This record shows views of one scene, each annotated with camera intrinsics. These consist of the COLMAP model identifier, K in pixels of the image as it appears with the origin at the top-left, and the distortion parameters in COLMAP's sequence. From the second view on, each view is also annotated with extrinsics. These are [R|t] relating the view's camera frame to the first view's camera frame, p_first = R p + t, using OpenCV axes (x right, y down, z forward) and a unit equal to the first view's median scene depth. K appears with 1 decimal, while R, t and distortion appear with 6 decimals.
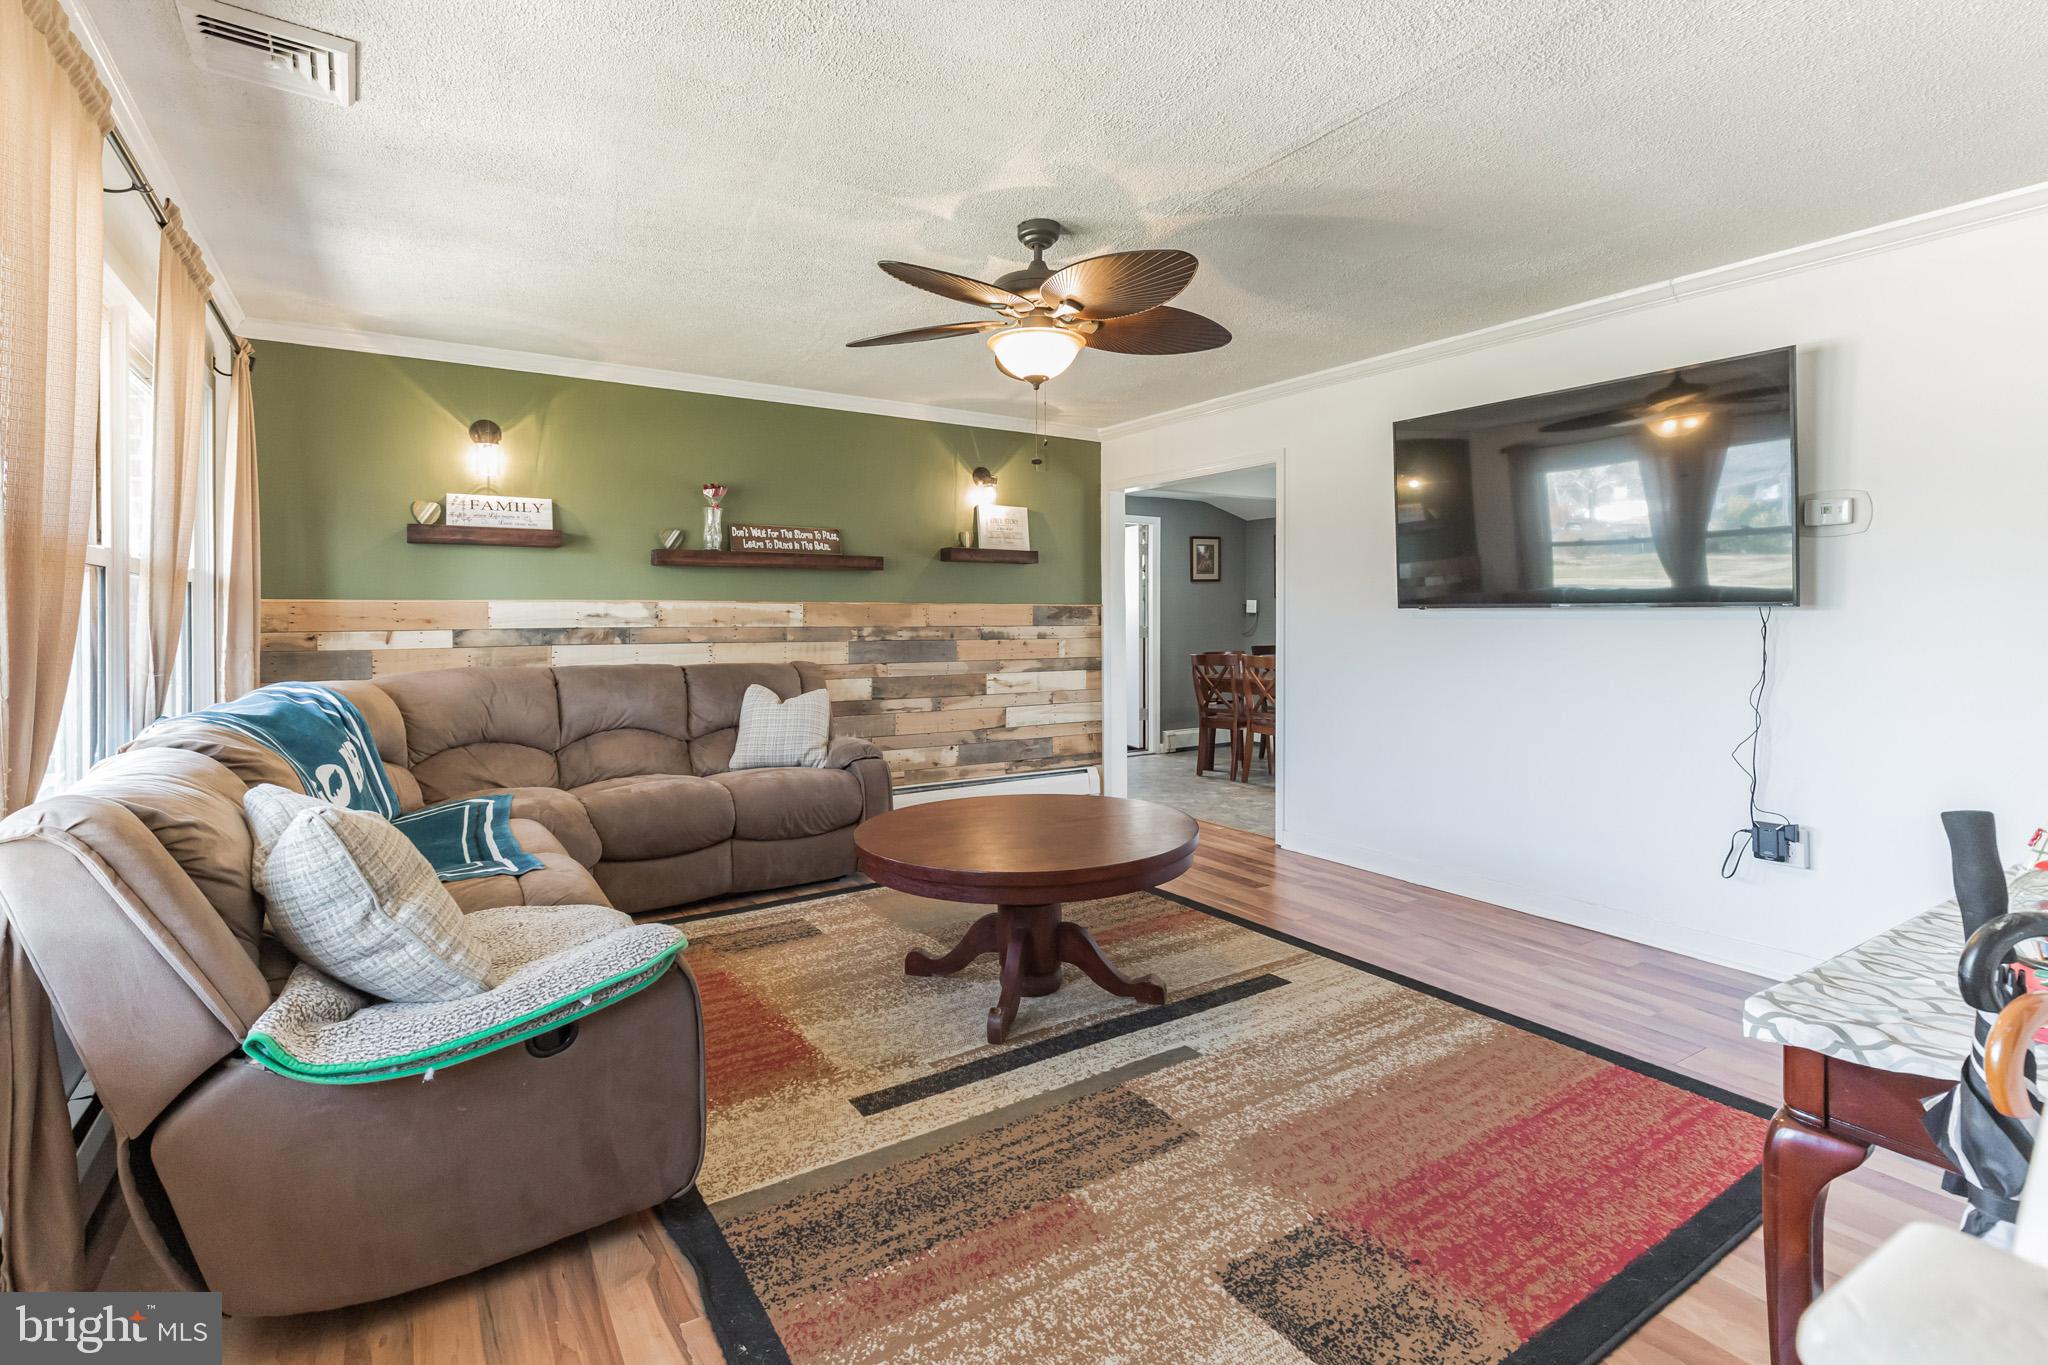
lens RADIAL K [[956.0, 0, 1048.6], [0, 956.0, 612.0], [0, 0, 1]] dist [0.009656, -0.002259]
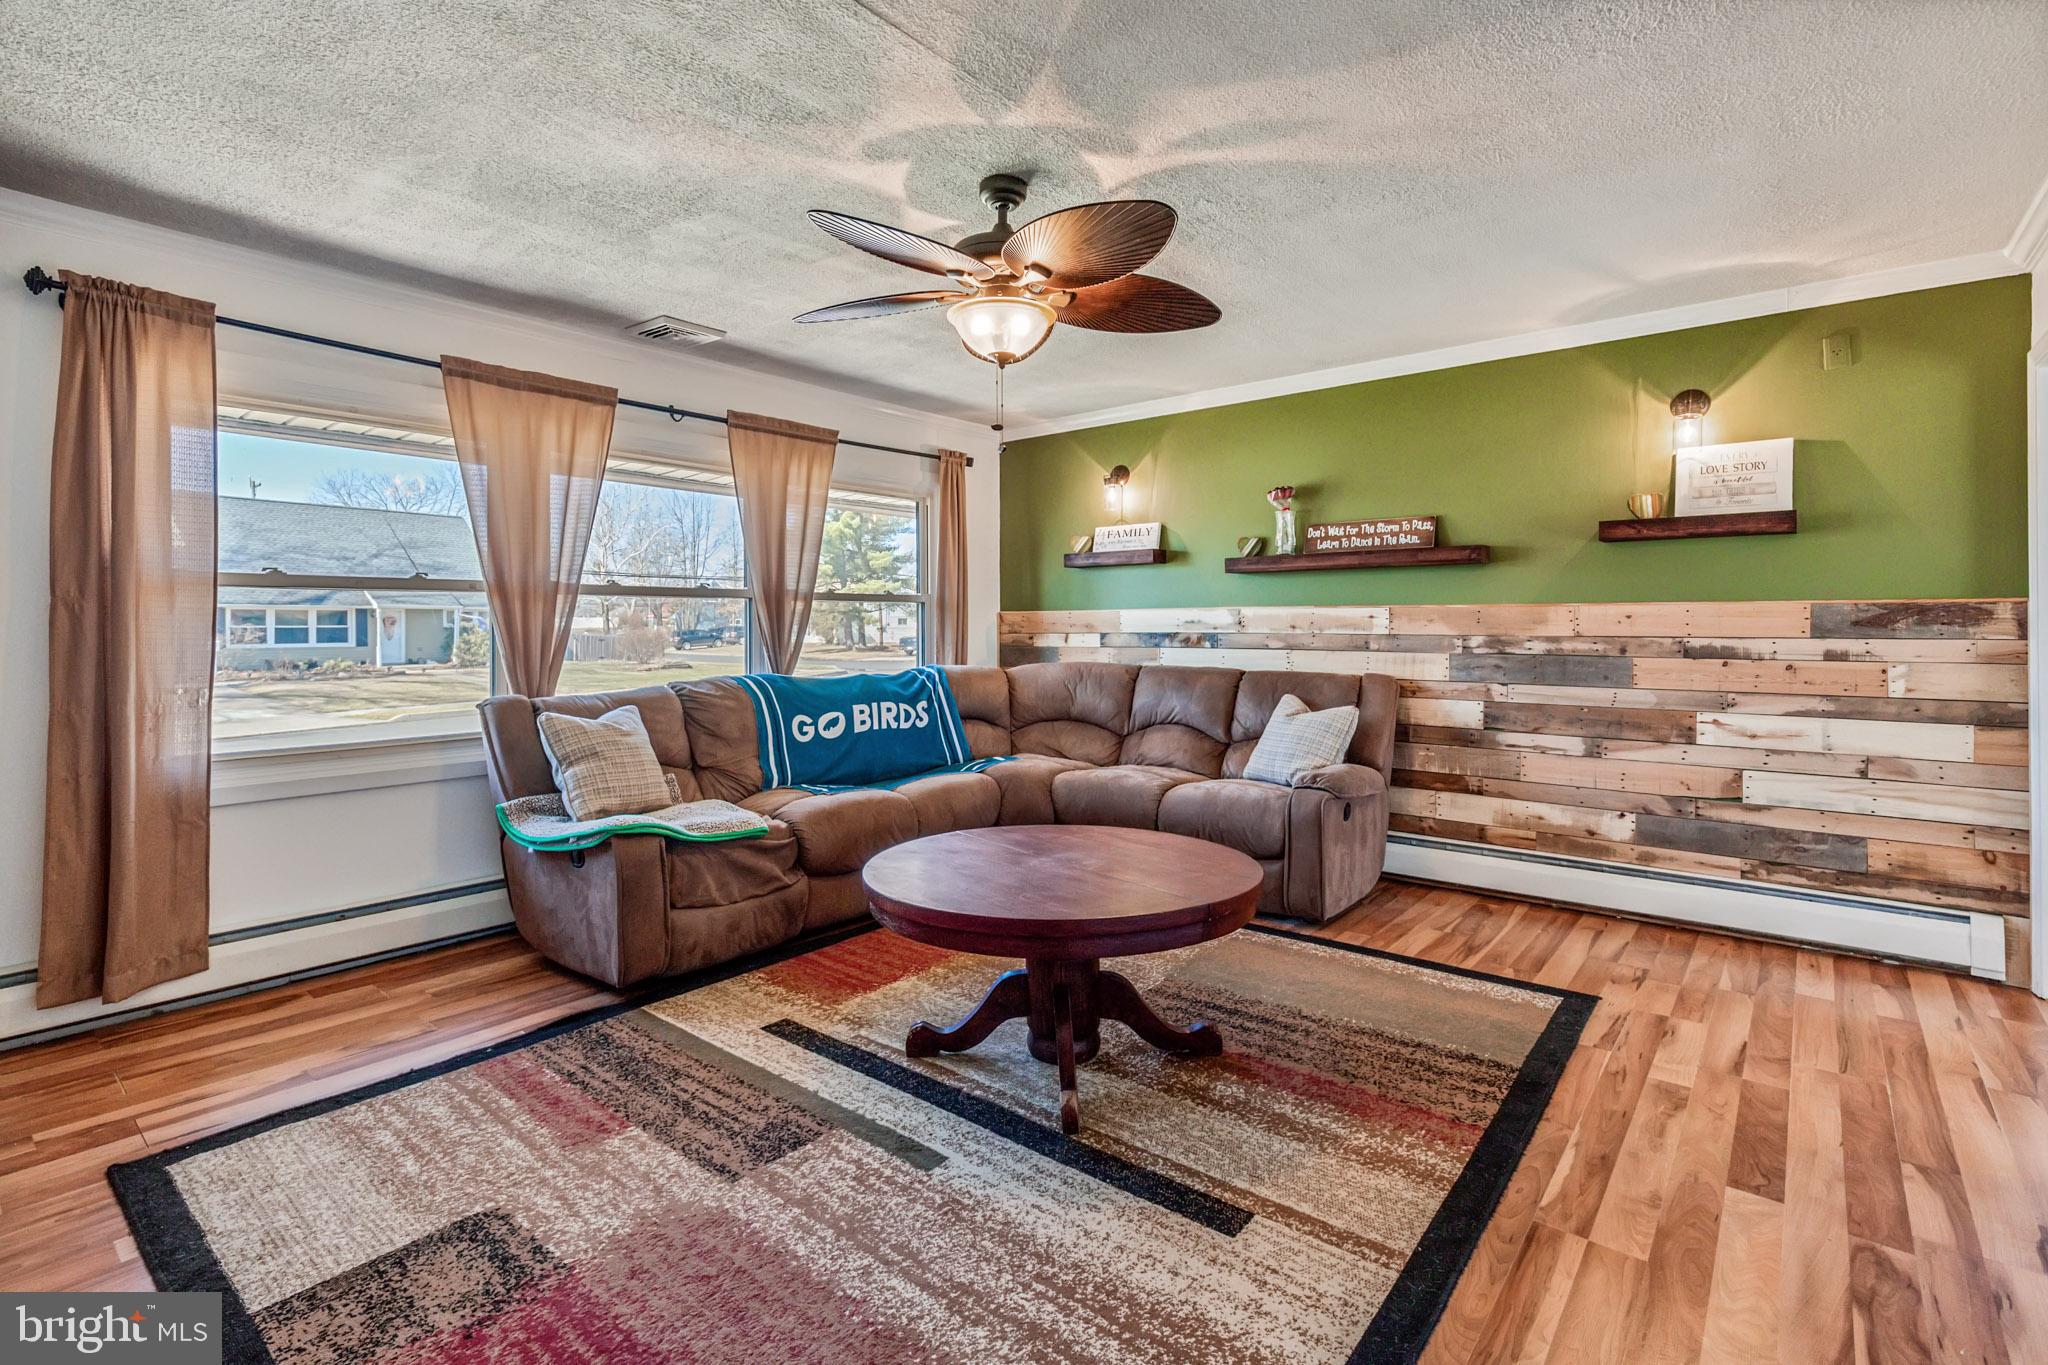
lens RADIAL K [[956.0, 0, 989.9], [0, 956.0, 621.8], [0, 0, 1]] dist [0.009656, -0.002259]
pose [[0.276270, -0.001740, -0.961079, 0.538124], [0.005402, 0.999985, -0.000258, 0.002699], [0.961065, -0.005121, 0.276275, 0.474259]]
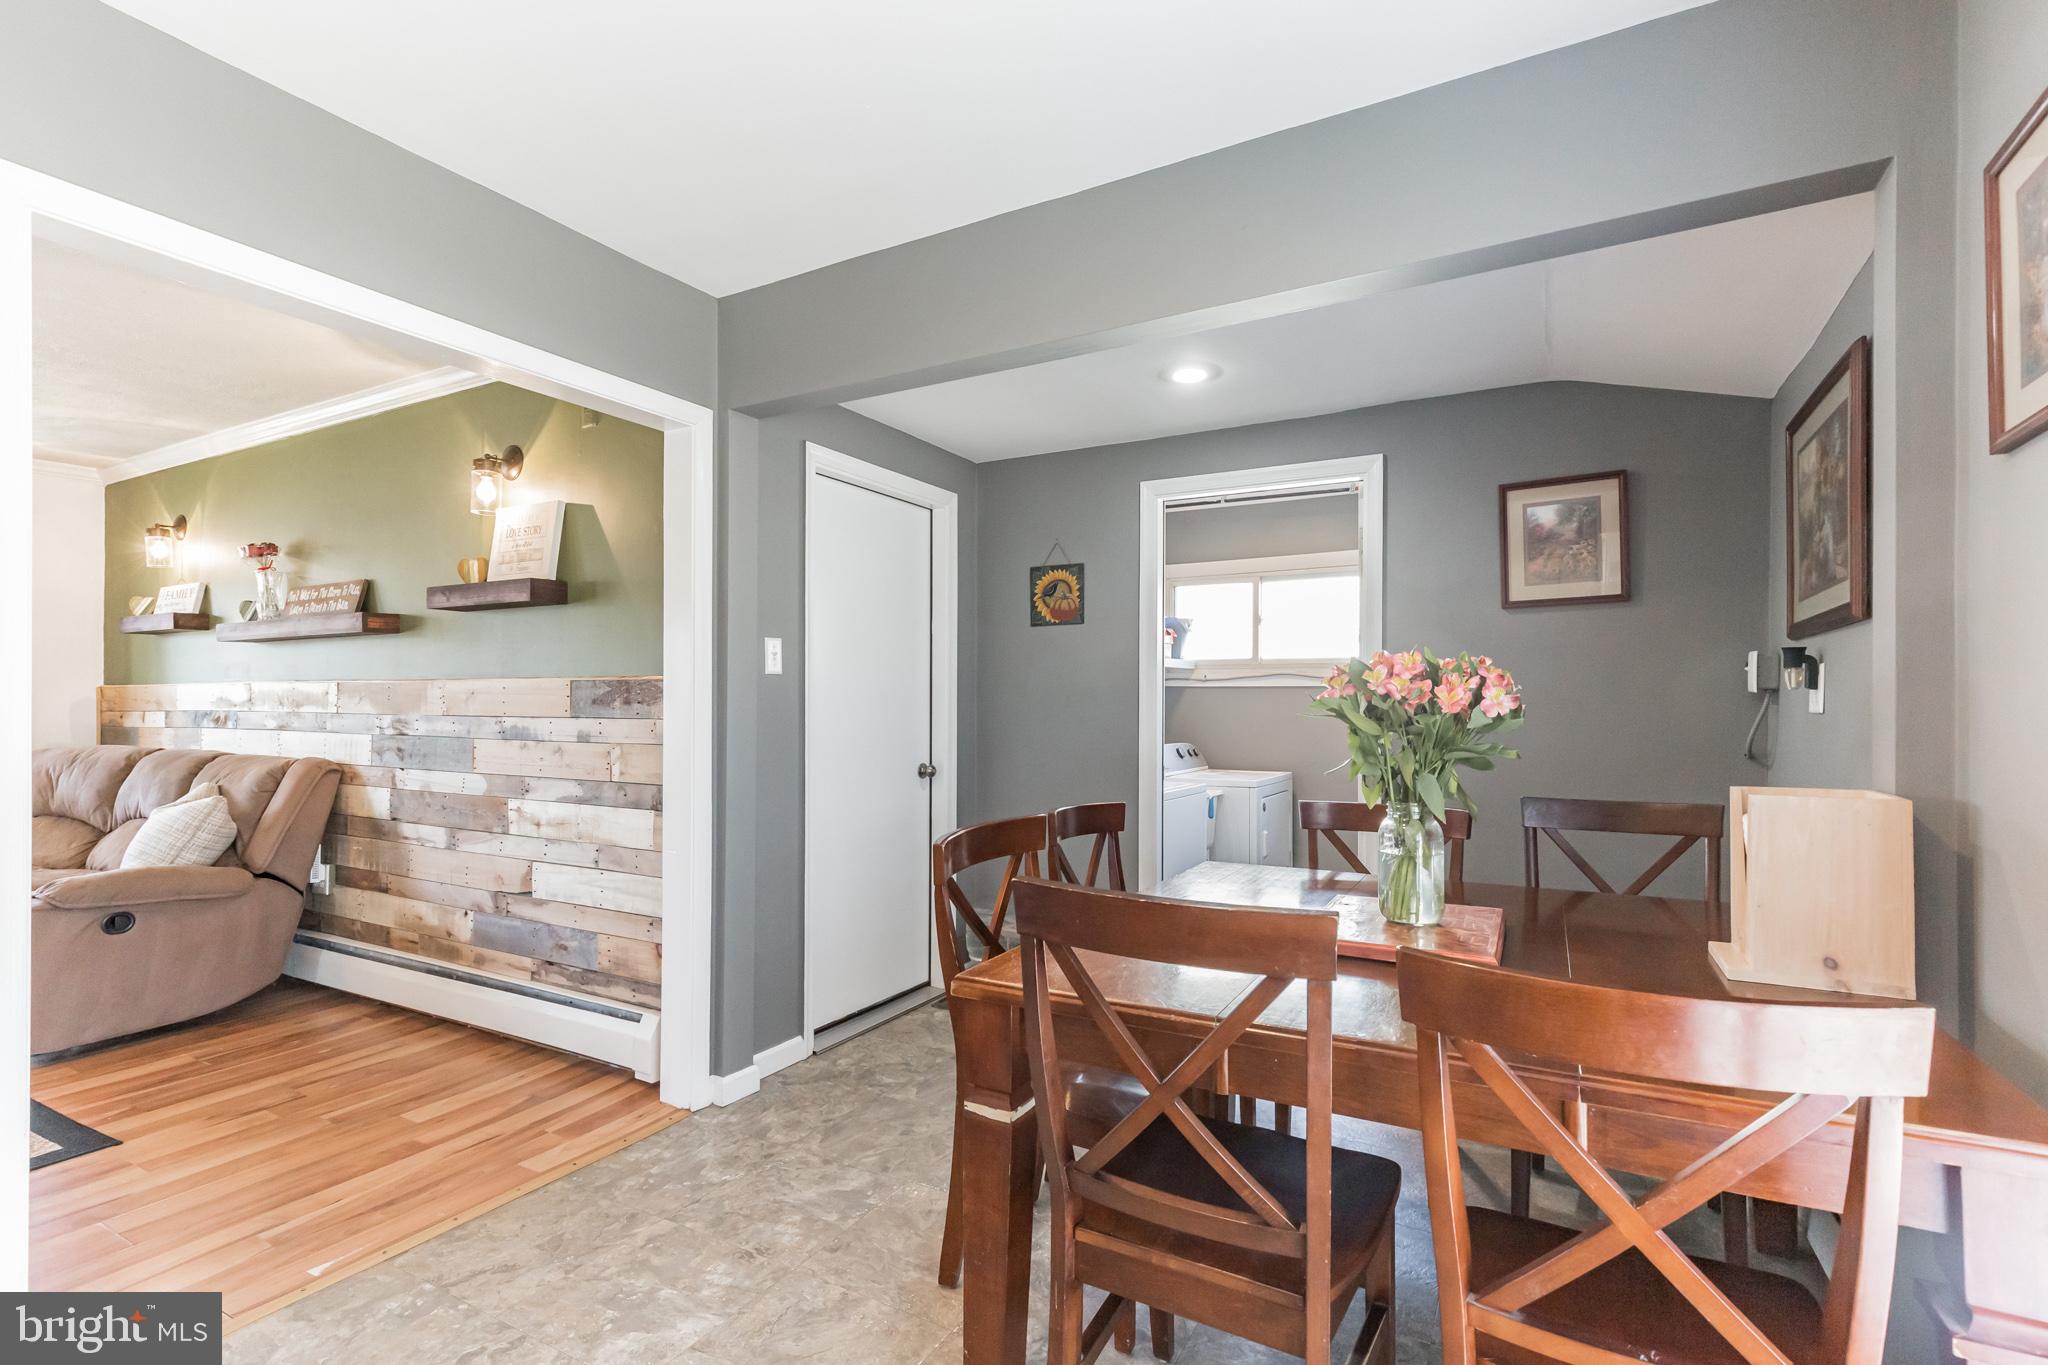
lens RADIAL K [[956.0, 0, 1034.8], [0, 956.0, 698.3], [0, 0, 1]] dist [0.009656, -0.002259]
pose [[0.457056, -0.001694, -0.889436, 0.768253], [0.001308, 0.999998, -0.001233, 0.006060], [0.889437, -0.000599, 0.457057, 1.302880]]
